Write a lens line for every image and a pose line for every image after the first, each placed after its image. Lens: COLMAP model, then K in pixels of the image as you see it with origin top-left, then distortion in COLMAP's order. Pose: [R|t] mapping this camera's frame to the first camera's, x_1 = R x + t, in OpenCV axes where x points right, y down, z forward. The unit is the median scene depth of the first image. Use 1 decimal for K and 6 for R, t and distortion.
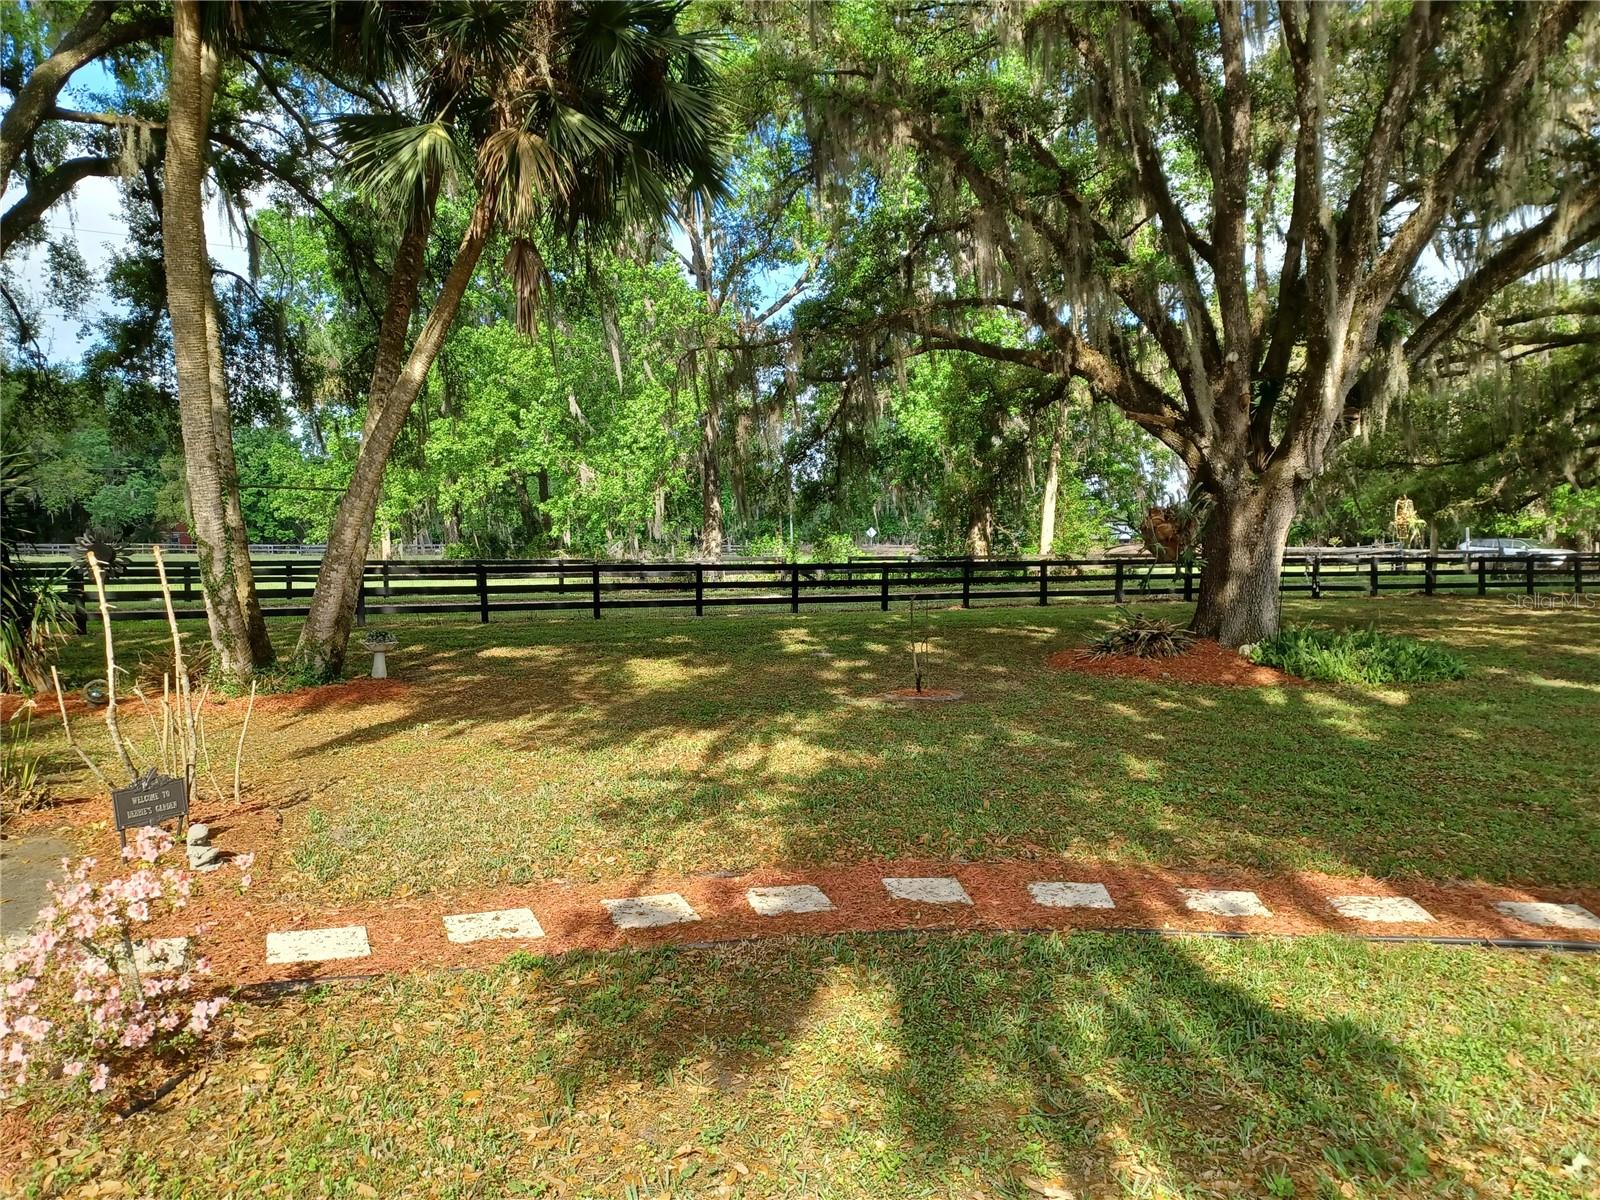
lens RADIAL K [[1140.5, 0, 797.9], [0, 1140.5, 603.2], [0, 0, 1]] dist [0.042480, 0.005971]
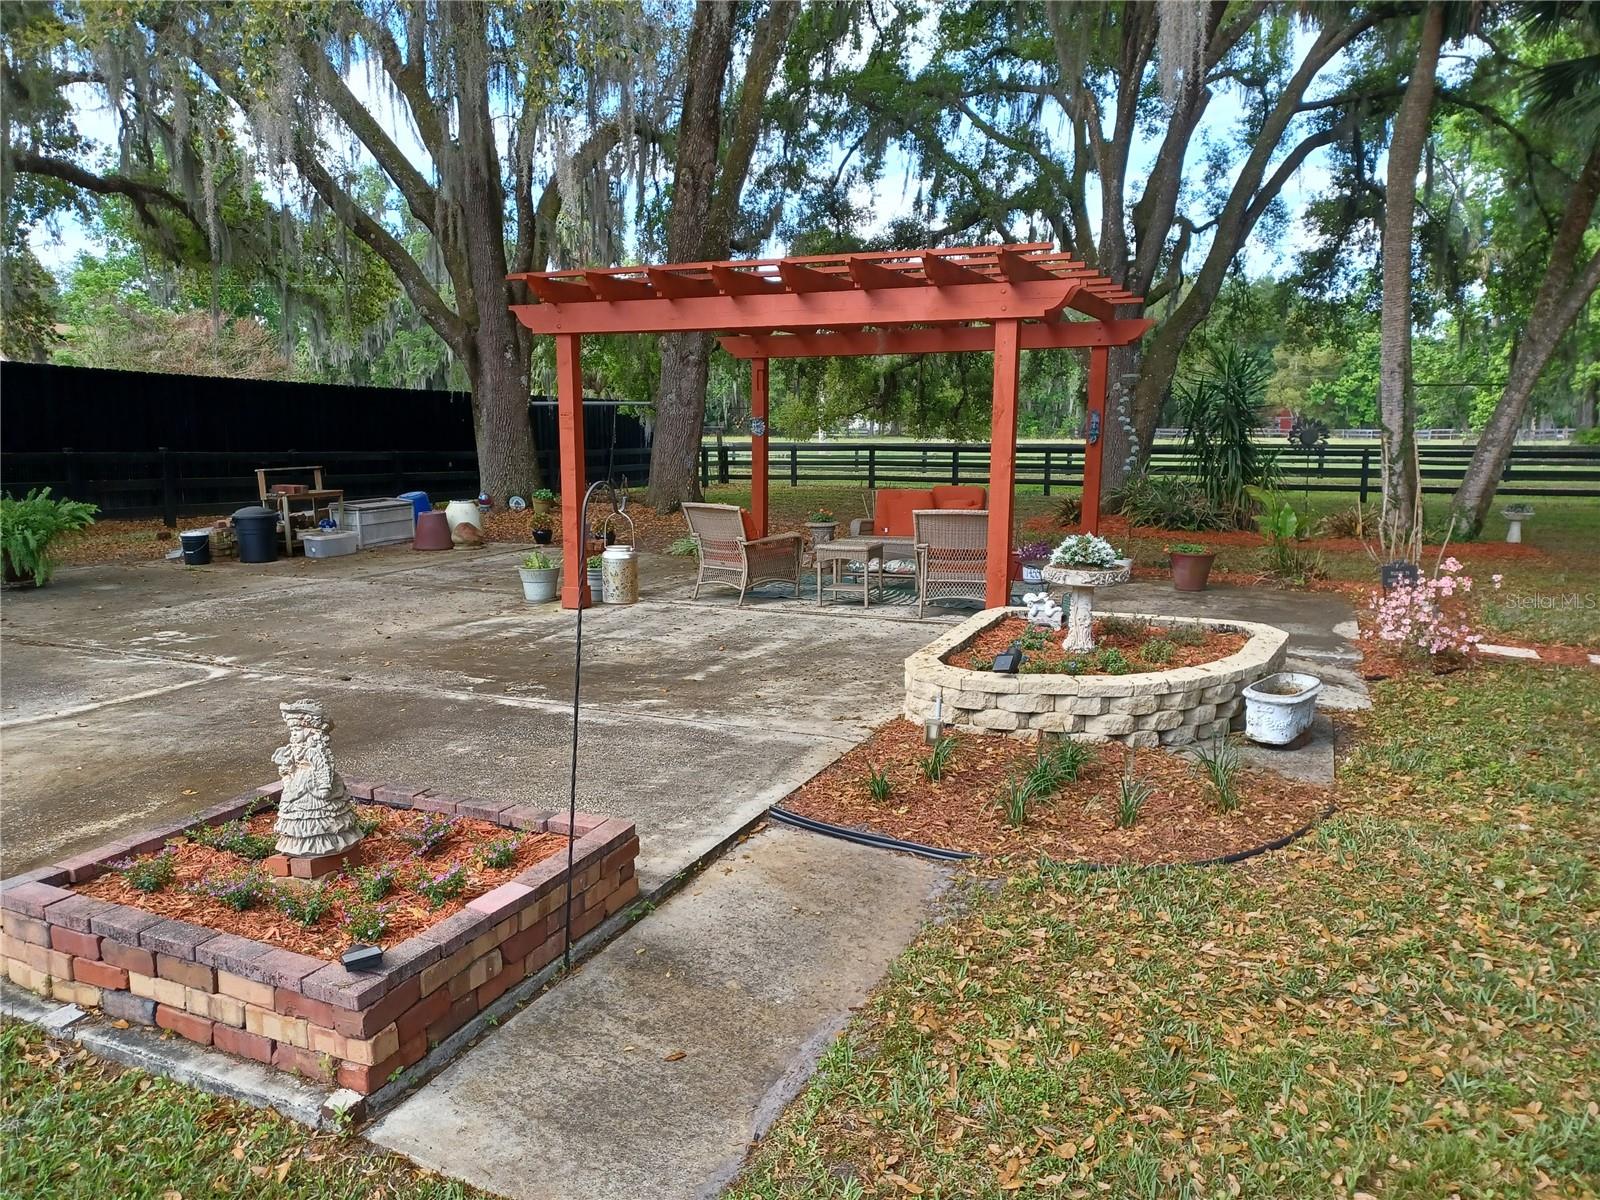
lens RADIAL K [[1140.5, 0, 794.5], [0, 1140.5, 604.5], [0, 0, 1]] dist [0.042480, 0.005971]
pose [[0.637558, 0.122557, -0.760591, 0.064709], [-0.045803, 0.991549, 0.121378, 0.012037], [0.769039, -0.042548, 0.637784, -0.264637]]
